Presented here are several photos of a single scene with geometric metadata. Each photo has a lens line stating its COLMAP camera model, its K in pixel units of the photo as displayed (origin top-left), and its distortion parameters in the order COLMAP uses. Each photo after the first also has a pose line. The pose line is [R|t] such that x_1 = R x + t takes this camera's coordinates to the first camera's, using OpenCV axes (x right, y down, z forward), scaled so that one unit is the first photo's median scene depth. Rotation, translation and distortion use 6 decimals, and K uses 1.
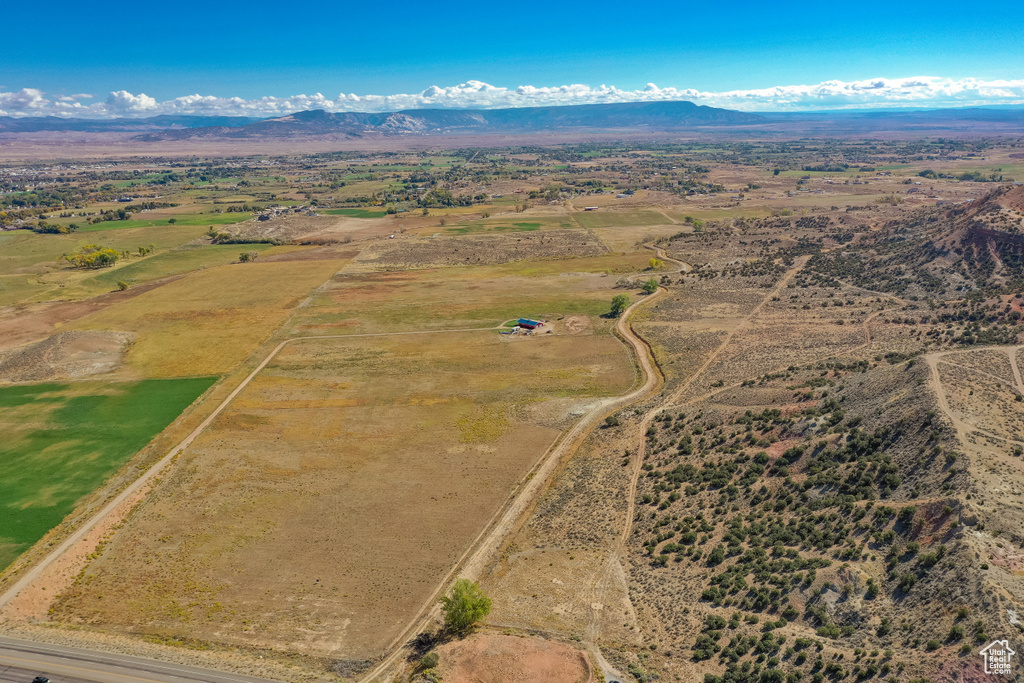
lens RADIAL K [[808.0, 0, 512.0], [0, 808.0, 341.5], [0, 0, 1]] dist [-0.003878, 0.002429]
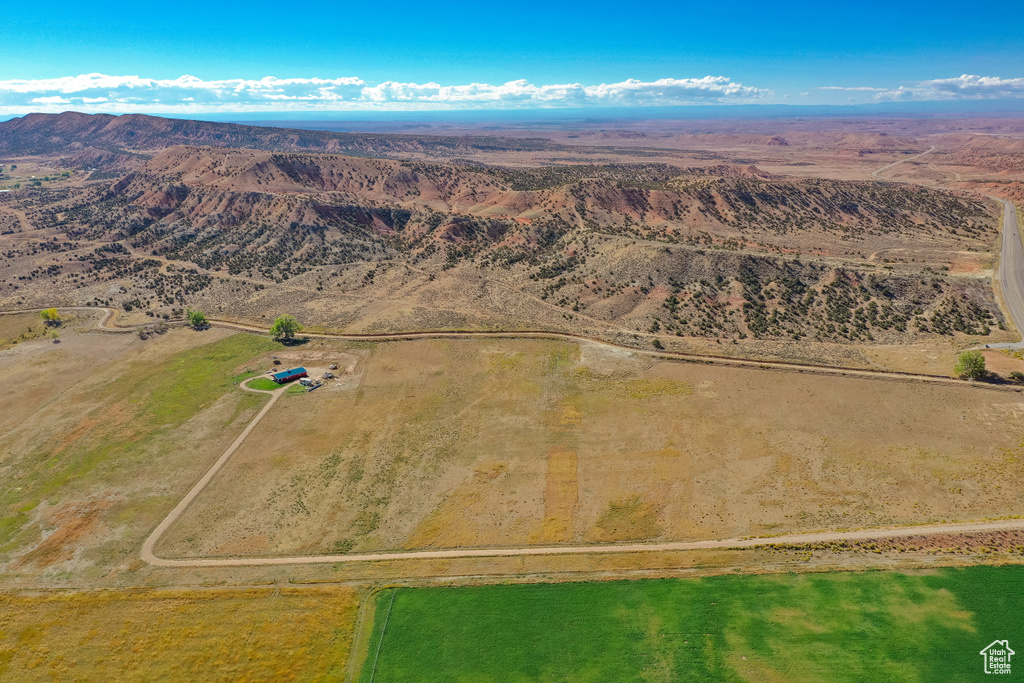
lens RADIAL K [[808.0, 0, 512.0], [0, 808.0, 341.5], [0, 0, 1]] dist [-0.003878, 0.002429]
pose [[0.002958, -0.258883, 0.965904, -0.634940], [0.282643, 0.926740, 0.247521, -0.161916], [-0.959221, 0.272274, 0.075913, 0.648577]]
